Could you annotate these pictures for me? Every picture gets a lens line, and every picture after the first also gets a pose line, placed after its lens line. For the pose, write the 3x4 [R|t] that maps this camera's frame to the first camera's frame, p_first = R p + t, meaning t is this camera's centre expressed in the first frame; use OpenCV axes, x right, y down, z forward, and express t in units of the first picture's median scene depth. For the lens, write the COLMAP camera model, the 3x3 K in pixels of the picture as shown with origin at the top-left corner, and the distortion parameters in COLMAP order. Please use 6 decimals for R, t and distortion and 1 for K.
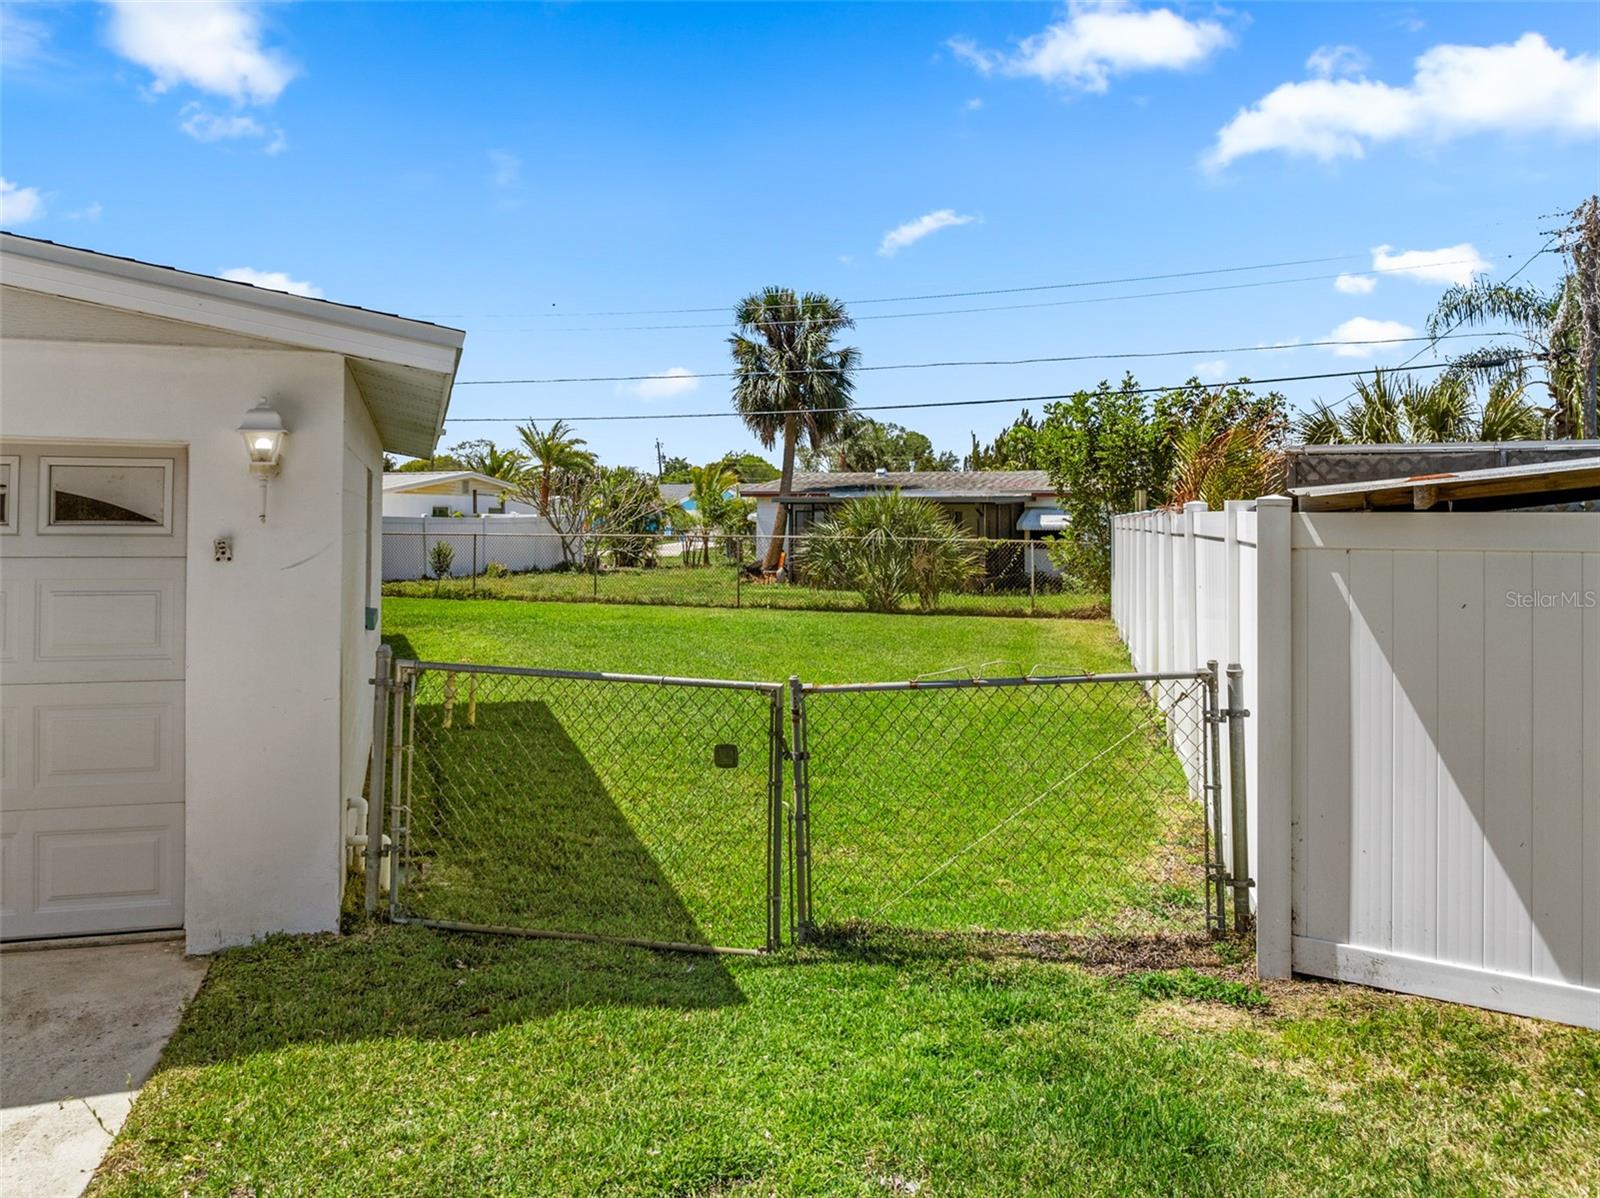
lens RADIAL K [[1188.3, 0, 797.7], [0, 1188.3, 495.9], [0, 0, 1]] dist [-0.034929, -0.005888]
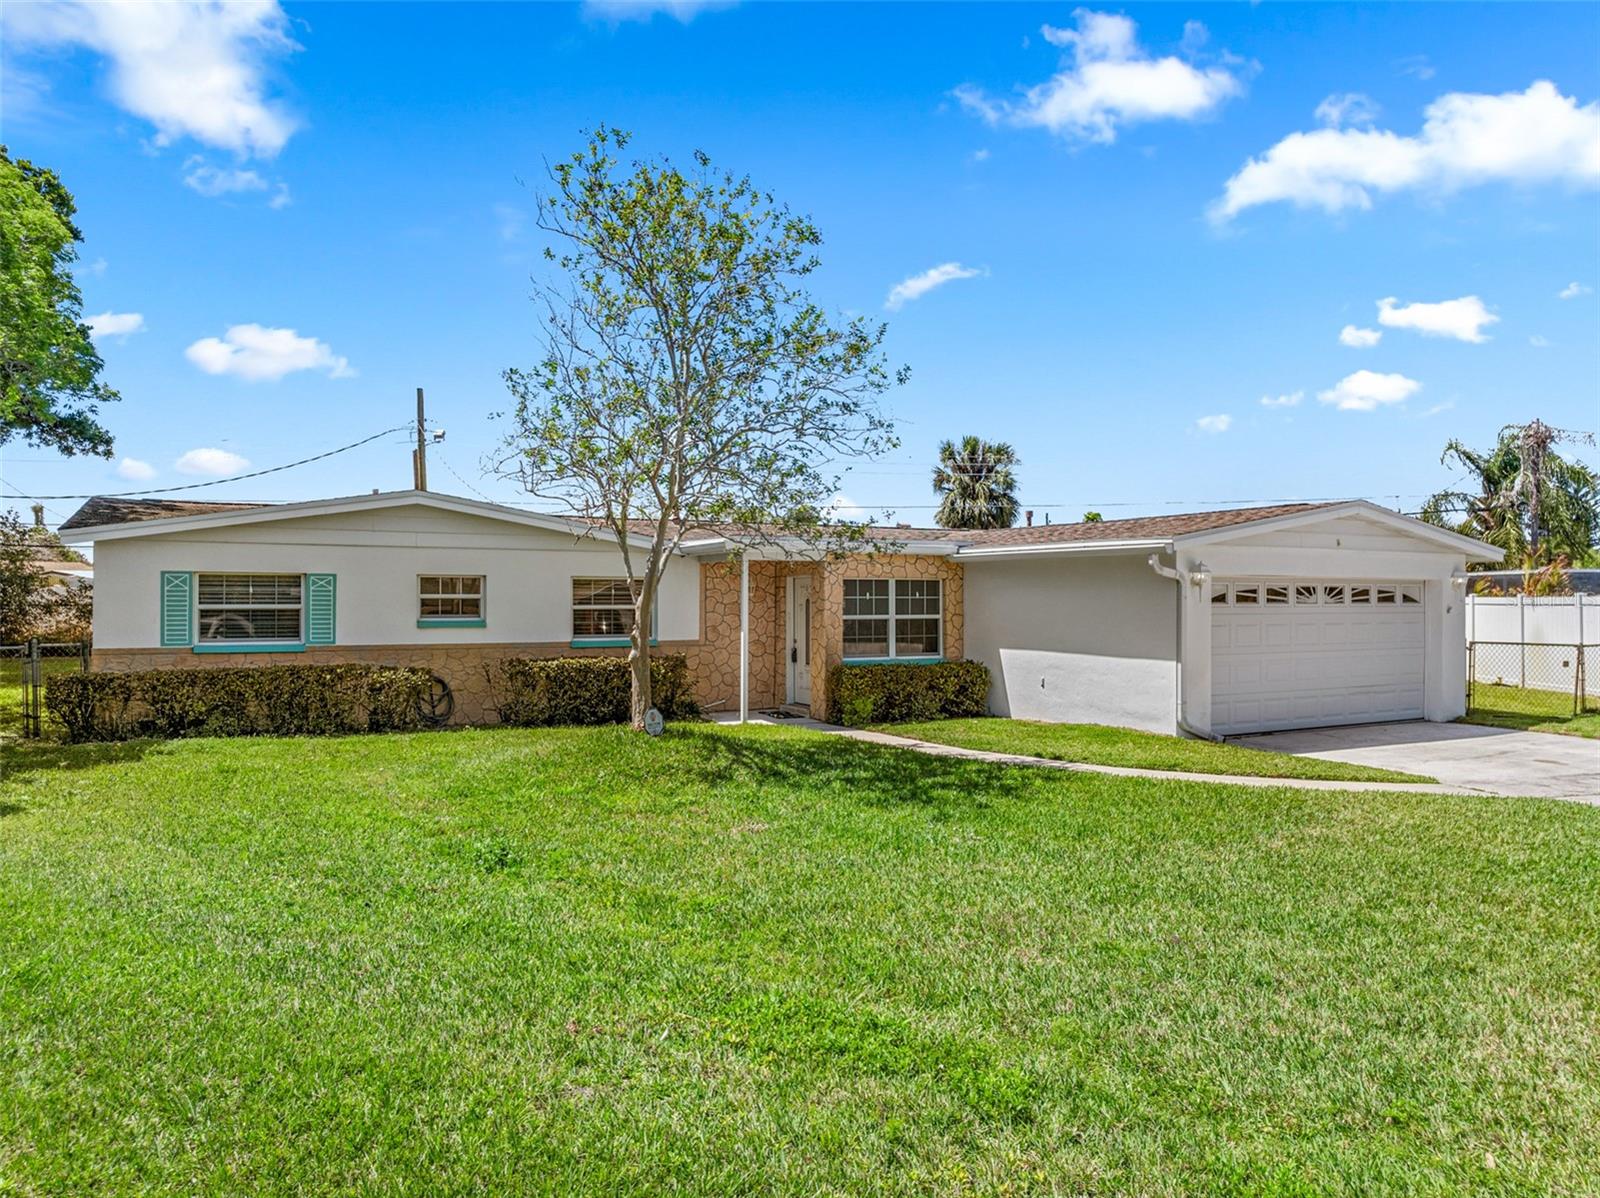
lens RADIAL K [[1126.0, 0, 800.7], [0, 1126.0, 593.2], [0, 0, 1]] dist [-0.050655, 0.015257]
pose [[0.983289, -0.002760, 0.182031, -0.600707], [-0.000707, 0.999820, 0.018974, -0.013489], [-0.182050, -0.018786, 0.983110, -0.386984]]
